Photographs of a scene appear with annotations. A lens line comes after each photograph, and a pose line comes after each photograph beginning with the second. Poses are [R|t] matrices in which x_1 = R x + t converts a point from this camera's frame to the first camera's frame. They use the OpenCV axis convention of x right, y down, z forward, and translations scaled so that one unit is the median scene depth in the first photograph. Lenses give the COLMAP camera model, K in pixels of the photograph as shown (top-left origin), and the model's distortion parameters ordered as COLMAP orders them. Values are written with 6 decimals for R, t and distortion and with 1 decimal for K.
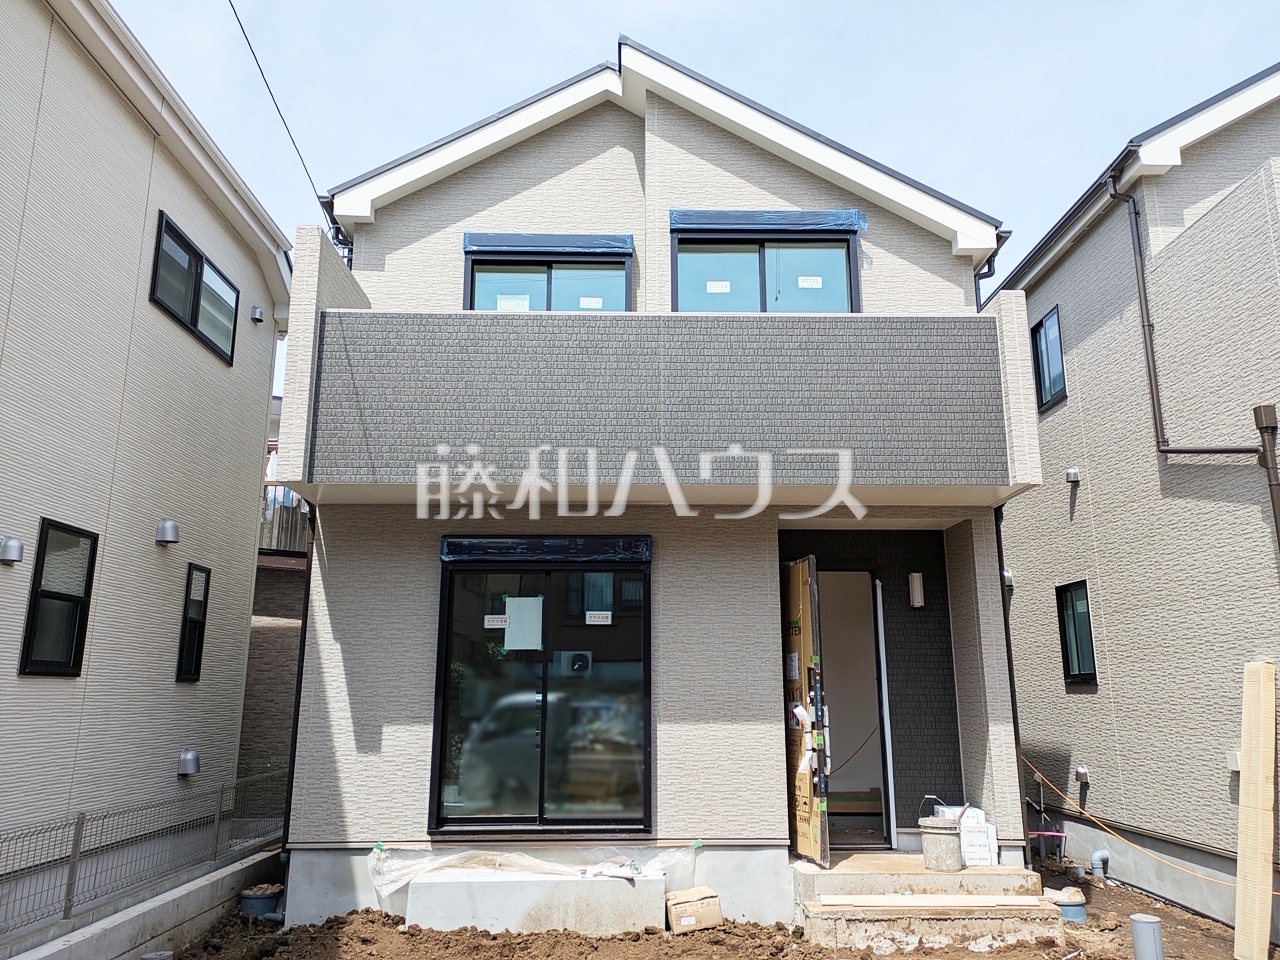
lens RADIAL K [[941.8, 0, 645.1], [0, 941.8, 483.5], [0, 0, 1]] dist [0.054361, -0.047488]
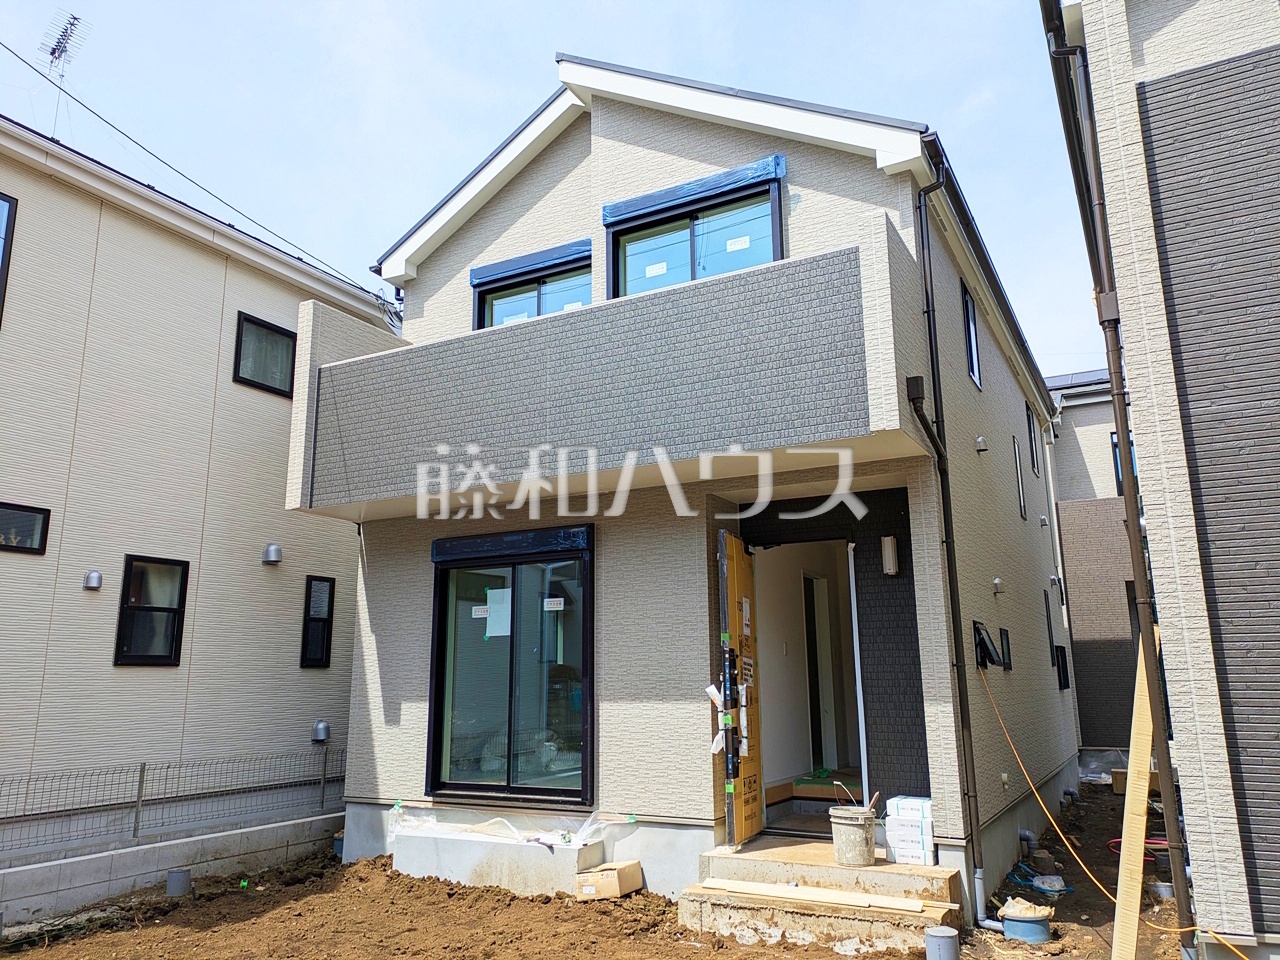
lens RADIAL K [[937.6, 0, 633.0], [0, 937.6, 480.2], [0, 0, 1]] dist [0.060080, -0.052946]
pose [[0.865029, -0.110853, -0.489323, 0.582166], [0.117228, 0.992947, -0.017710, 0.032280], [0.487835, -0.042043, 0.871923, 0.119447]]
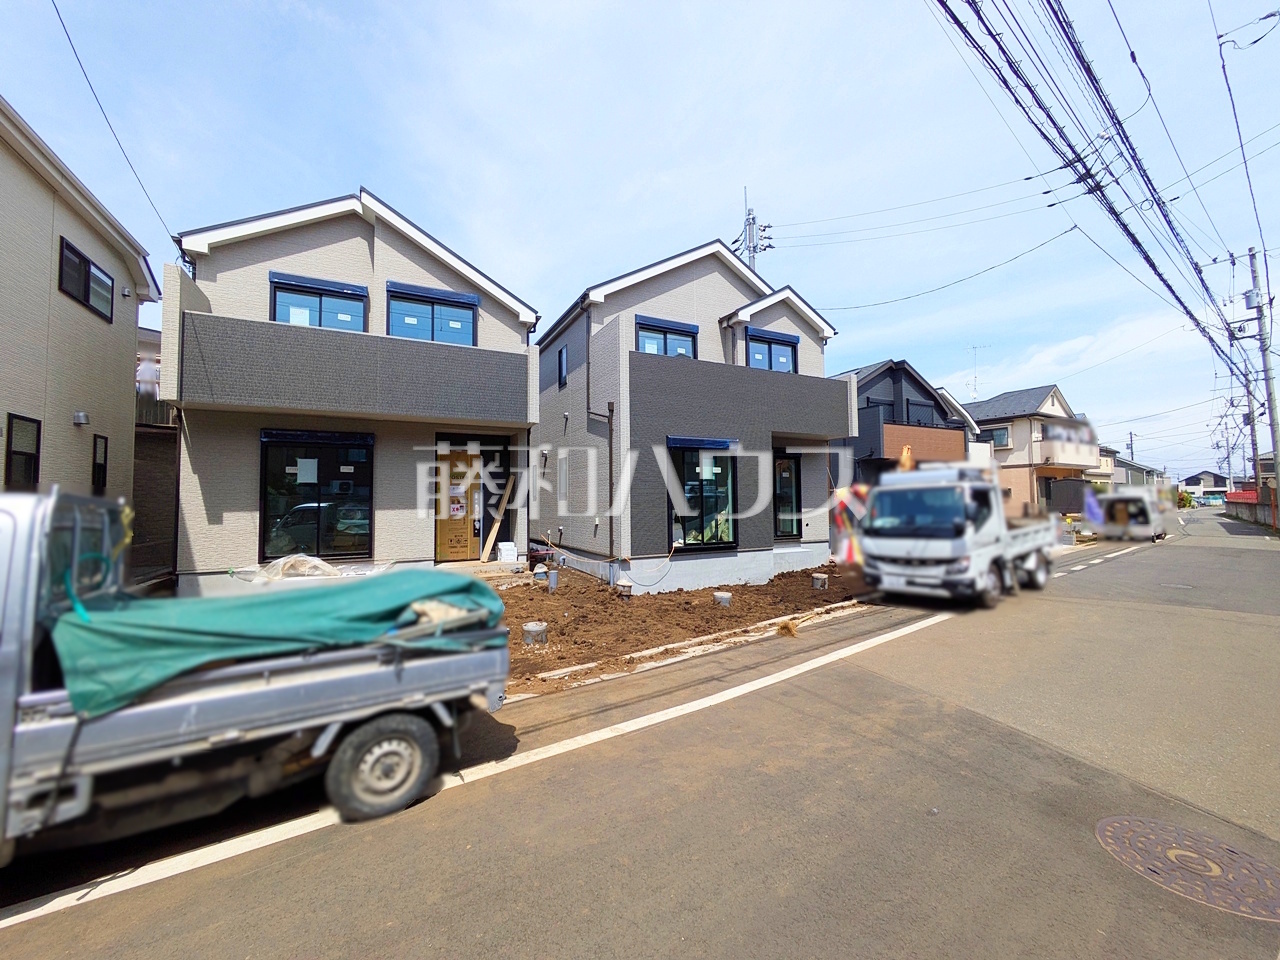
lens RADIAL K [[507.7, 0, 644.2], [0, 507.7, 479.8], [0, 0, 1]] dist [0.000270, 0.000022]
pose [[0.898189, 0.011016, 0.439470, 0.055901], [-0.088136, 0.983901, 0.155469, -0.084017], [-0.430683, -0.178374, 0.884701, -0.387376]]
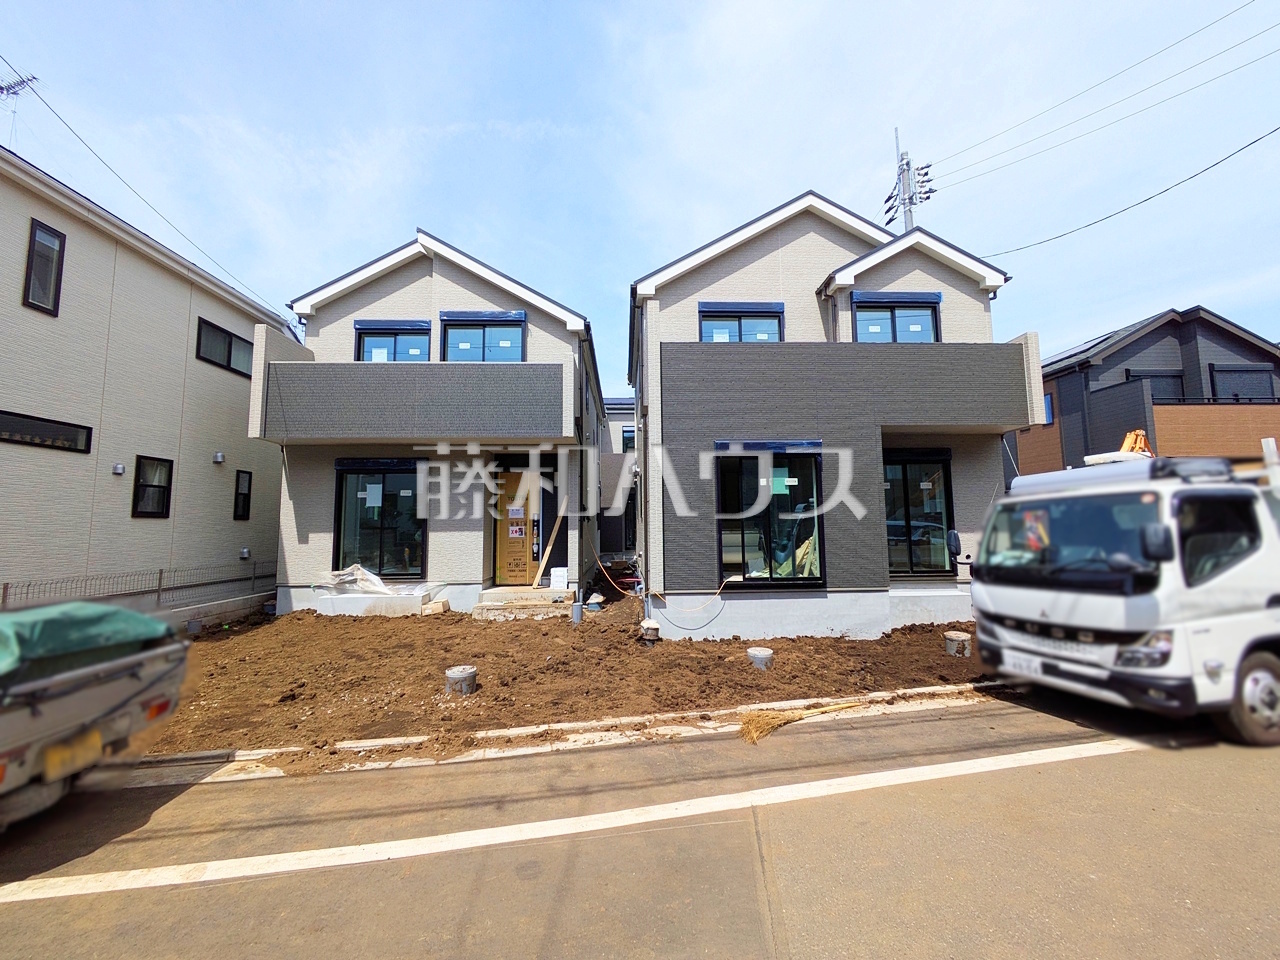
lens RADIAL K [[508.0, 0, 641.7], [0, 508.0, 478.1], [0, 0, 1]] dist [0.000849, 0.000554]
pose [[0.999845, -0.007617, 0.015842, 0.533442], [0.005558, 0.991997, 0.126140, -0.052016], [-0.016676, -0.126032, 0.991886, -0.274782]]
